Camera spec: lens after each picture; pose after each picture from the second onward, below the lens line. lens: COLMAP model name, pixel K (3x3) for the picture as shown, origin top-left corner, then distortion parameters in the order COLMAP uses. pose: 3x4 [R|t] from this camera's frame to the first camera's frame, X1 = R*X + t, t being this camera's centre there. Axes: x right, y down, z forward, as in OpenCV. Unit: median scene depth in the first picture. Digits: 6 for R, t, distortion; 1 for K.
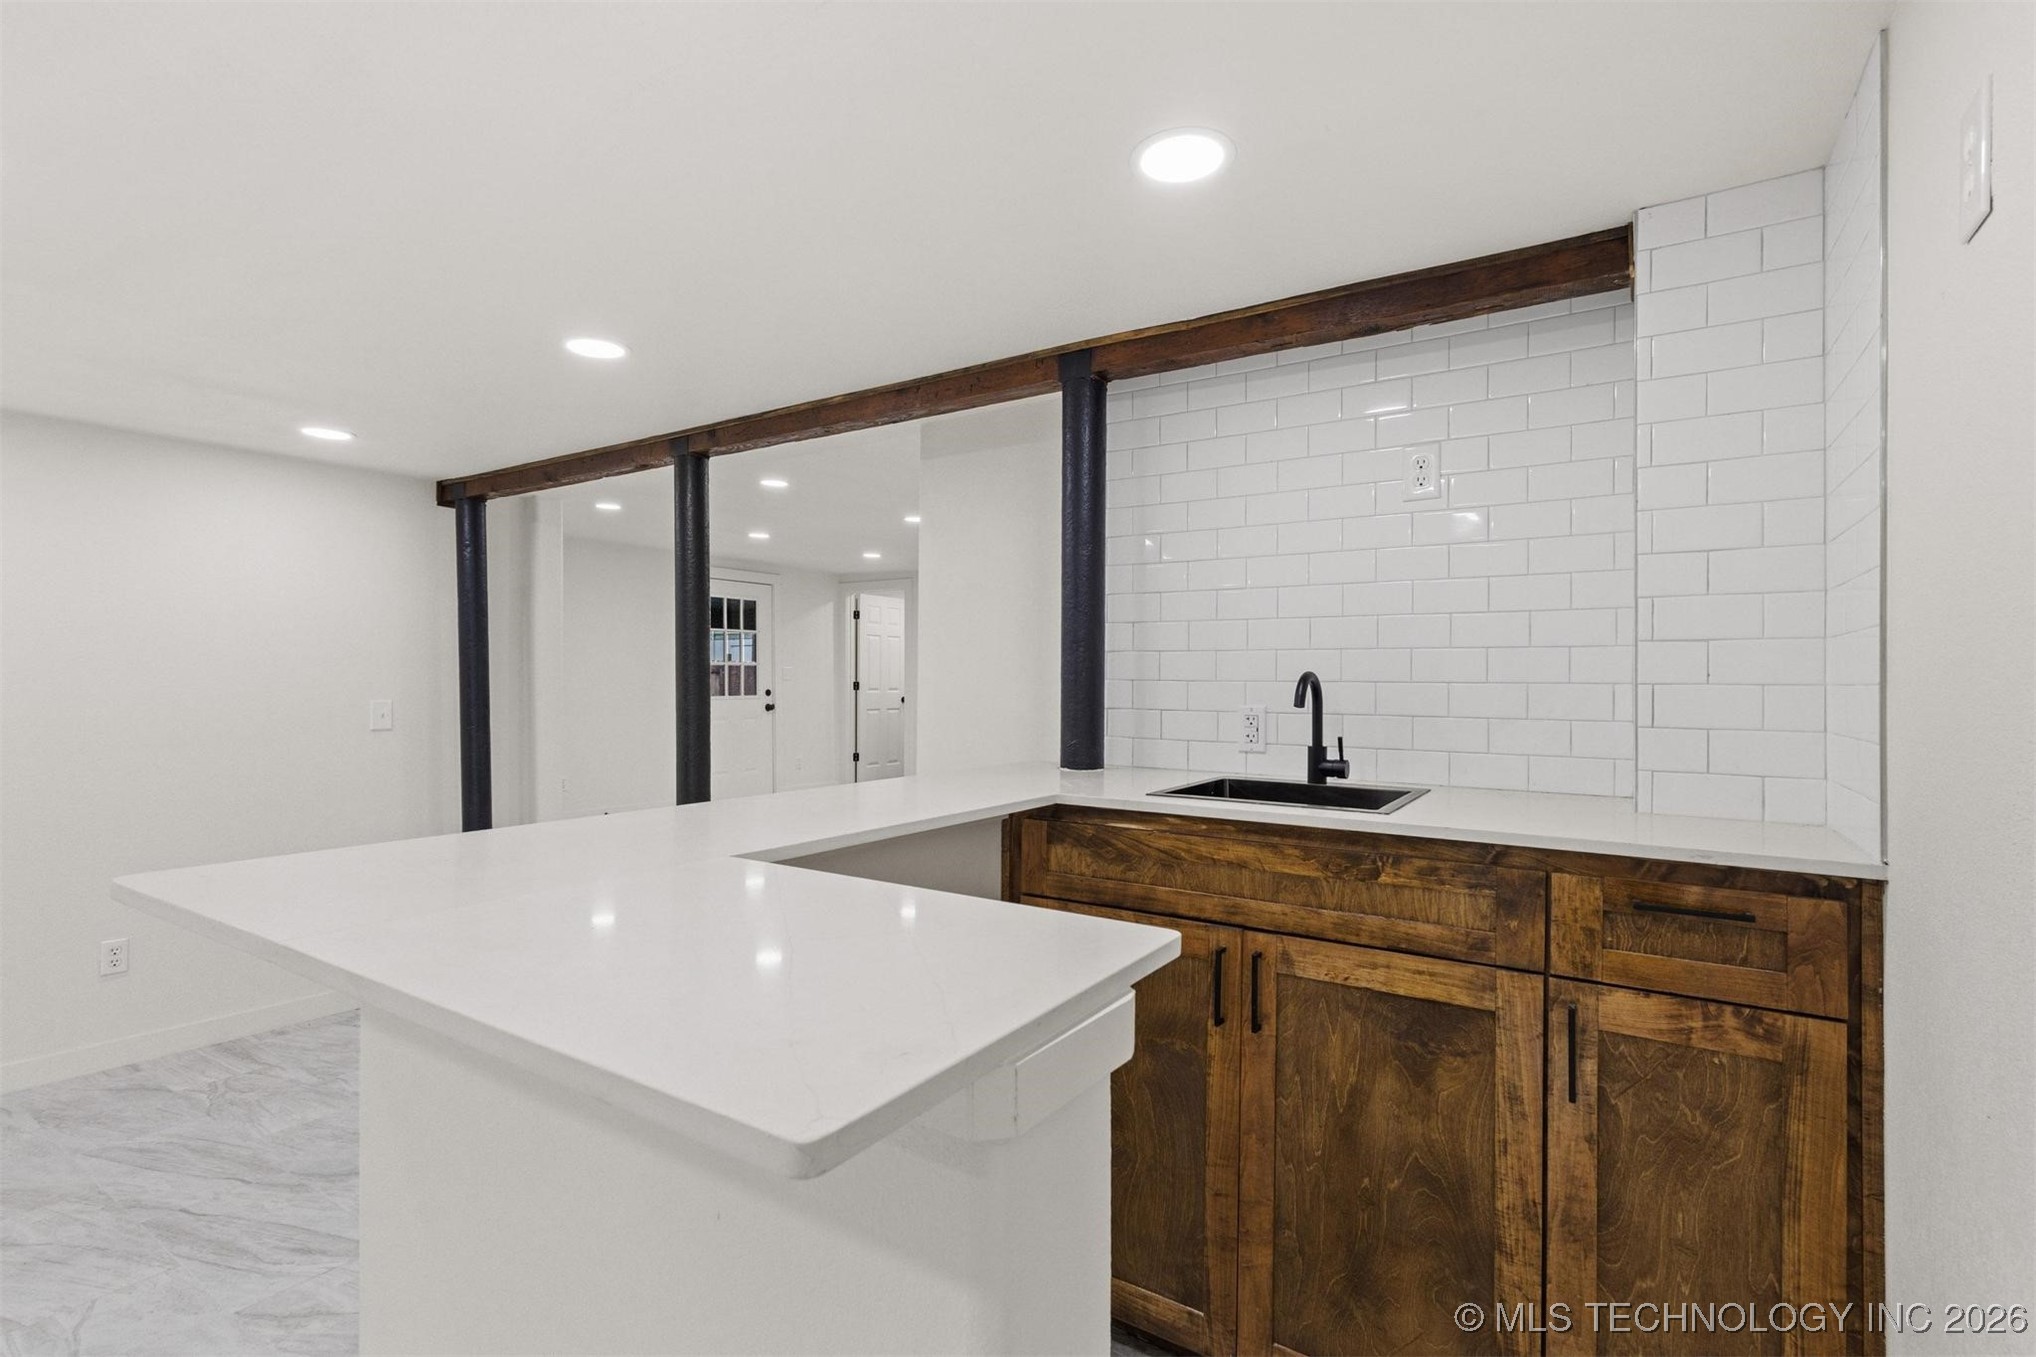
lens RADIAL K [[931.2, 0, 1021.4], [0, 931.2, 672.4], [0, 0, 1]] dist [0.006703, -0.001486]
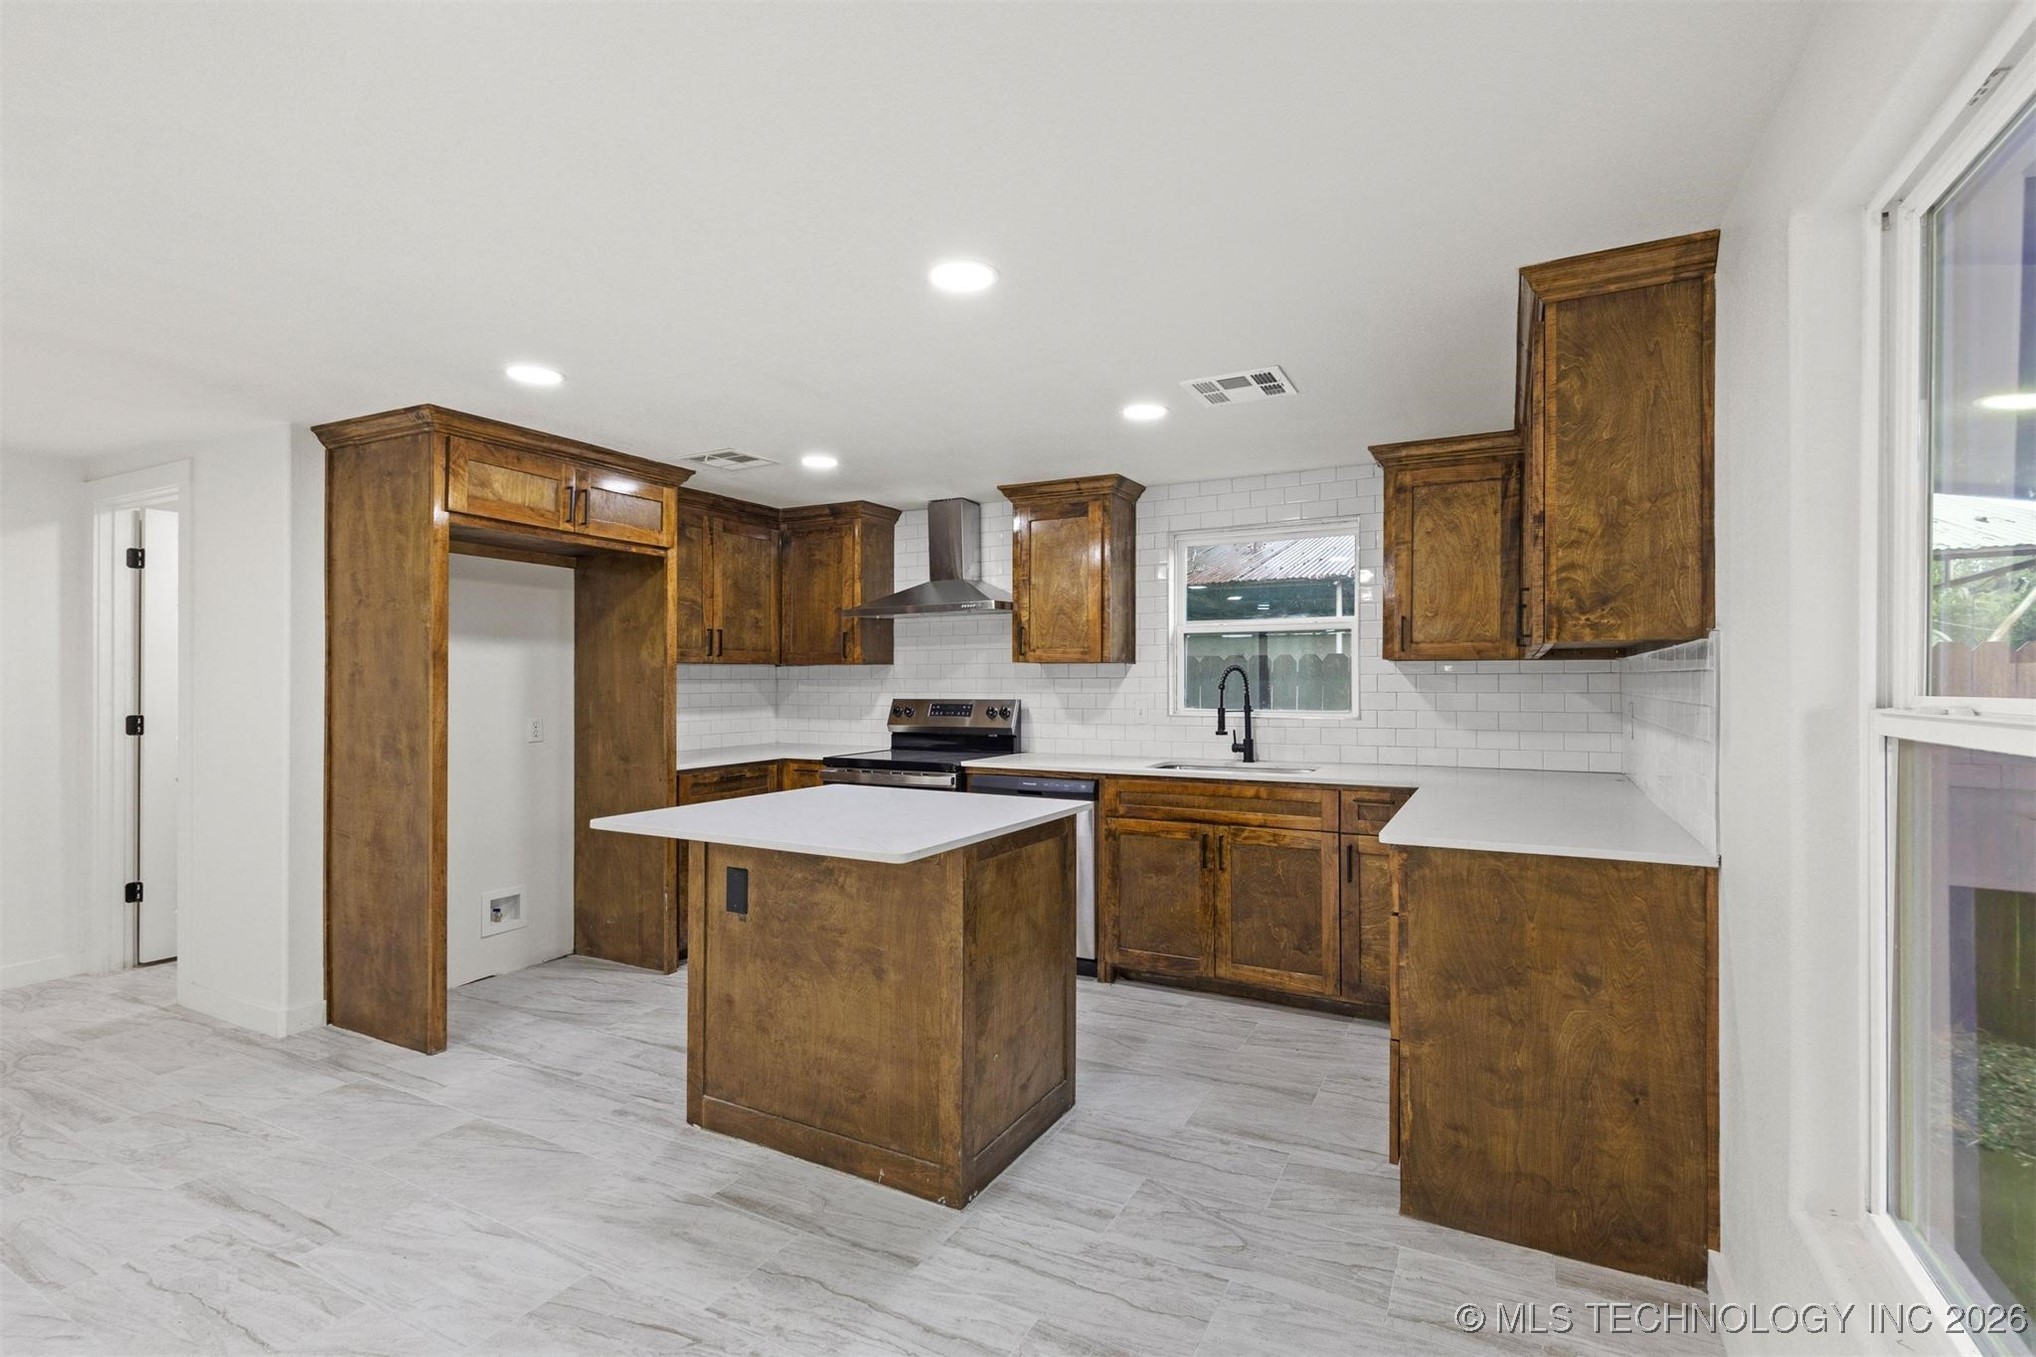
lens RADIAL K [[931.2, 0, 1021.4], [0, 931.2, 672.4], [0, 0, 1]] dist [0.006703, -0.001486]
pose [[0.996628, -0.004049, 0.081957, 1.331985], [0.004174, 0.999990, -0.001352, -0.049924], [-0.081951, 0.001689, 0.996635, 3.754420]]
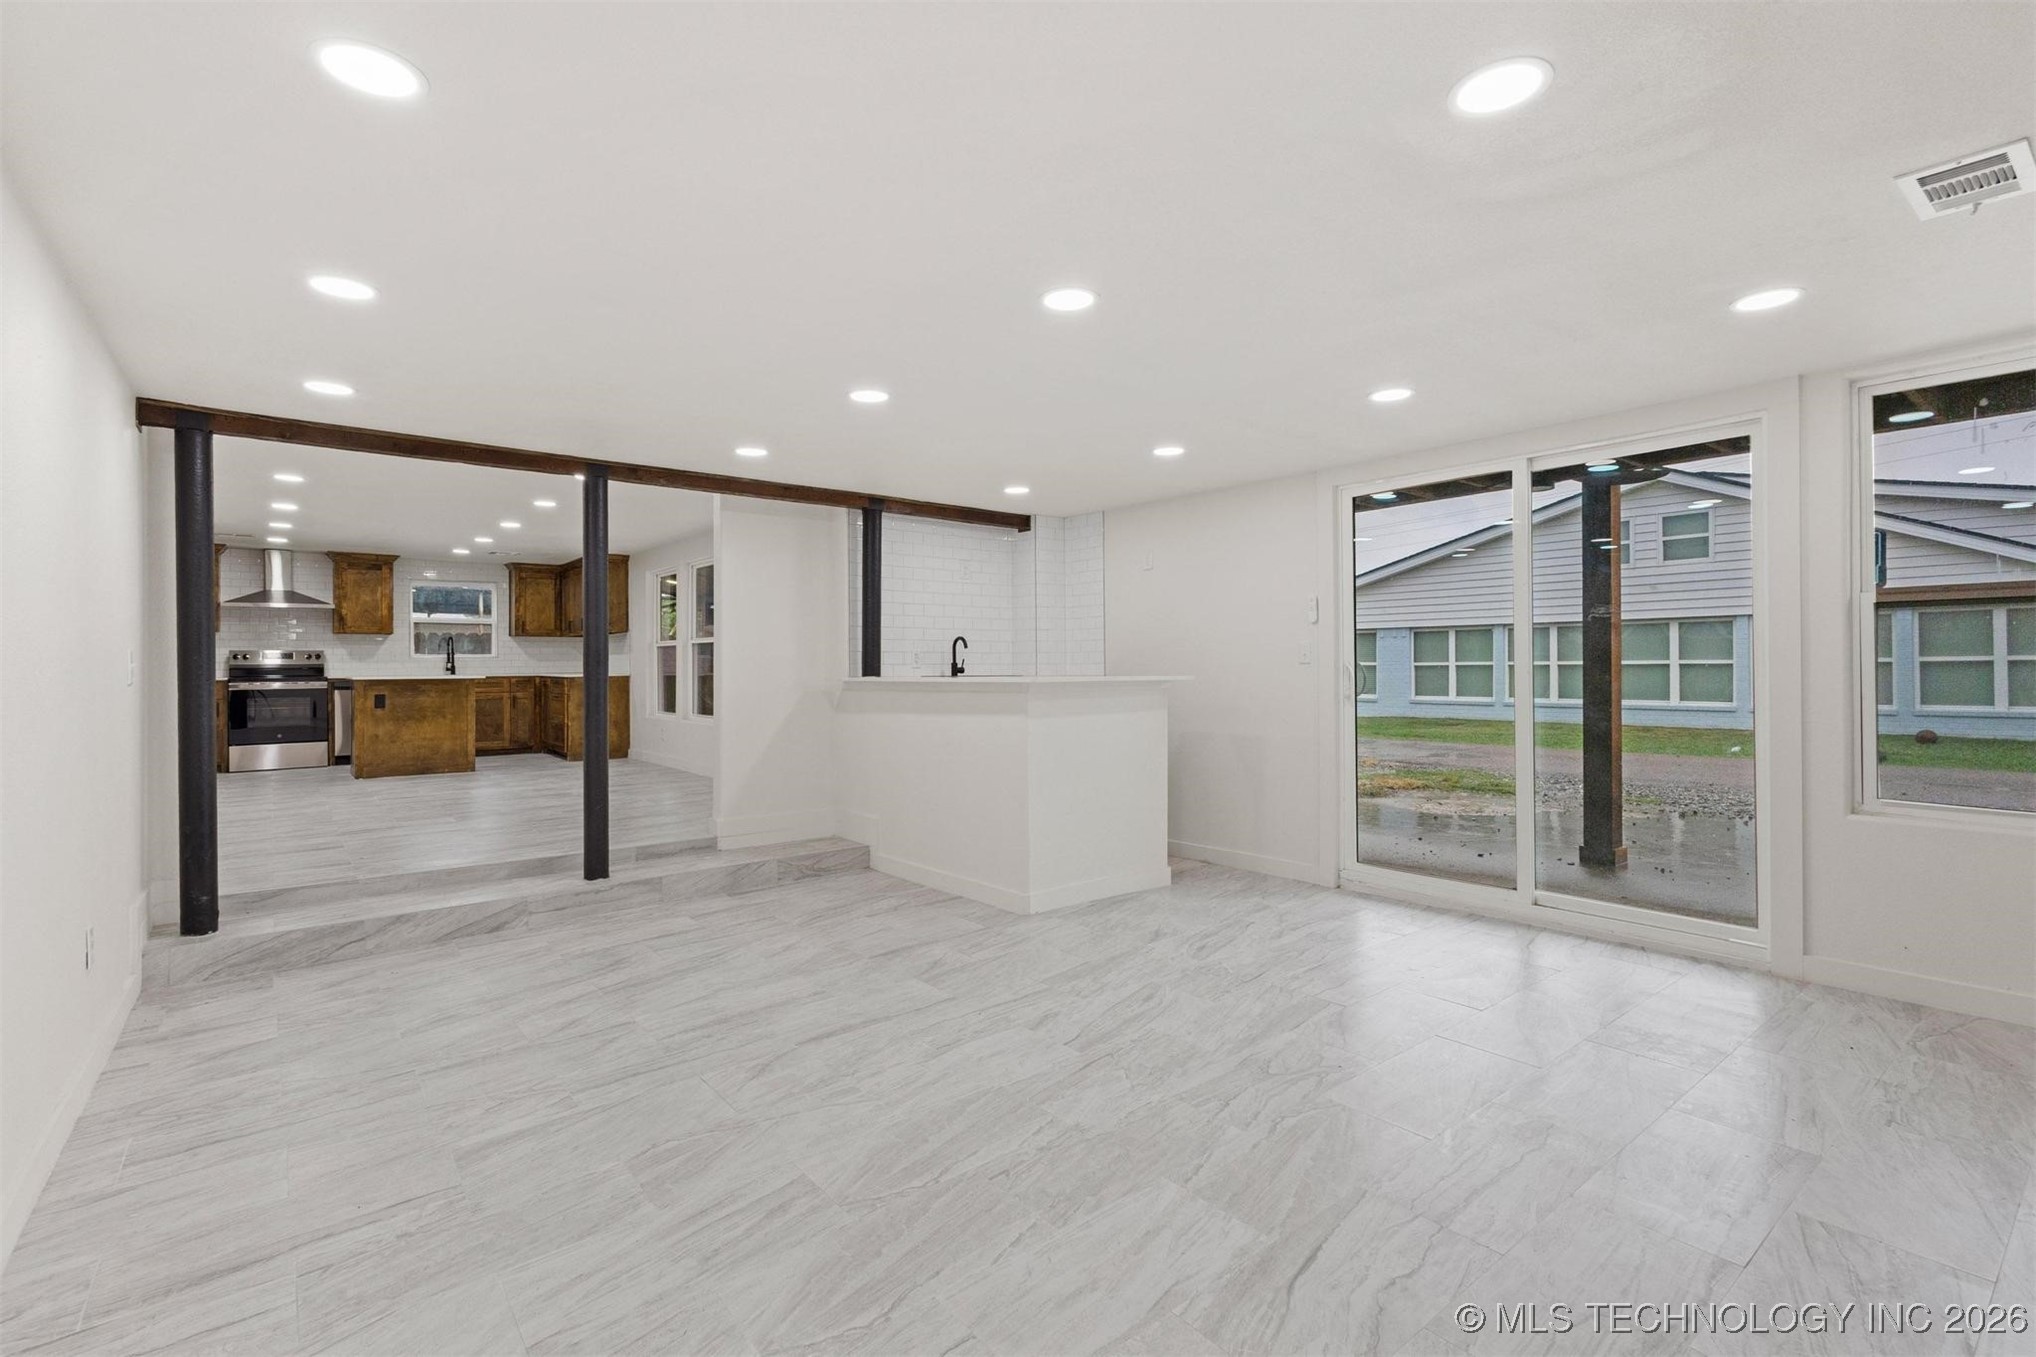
lens RADIAL K [[931.2, 0, 1021.4], [0, 931.2, 672.4], [0, 0, 1]] dist [0.006703, -0.001486]
pose [[0.322043, -0.014236, 0.946618, -3.386254], [-0.001554, 0.999878, 0.015565, 0.092224], [-0.946724, -0.006483, 0.321981, -0.147175]]
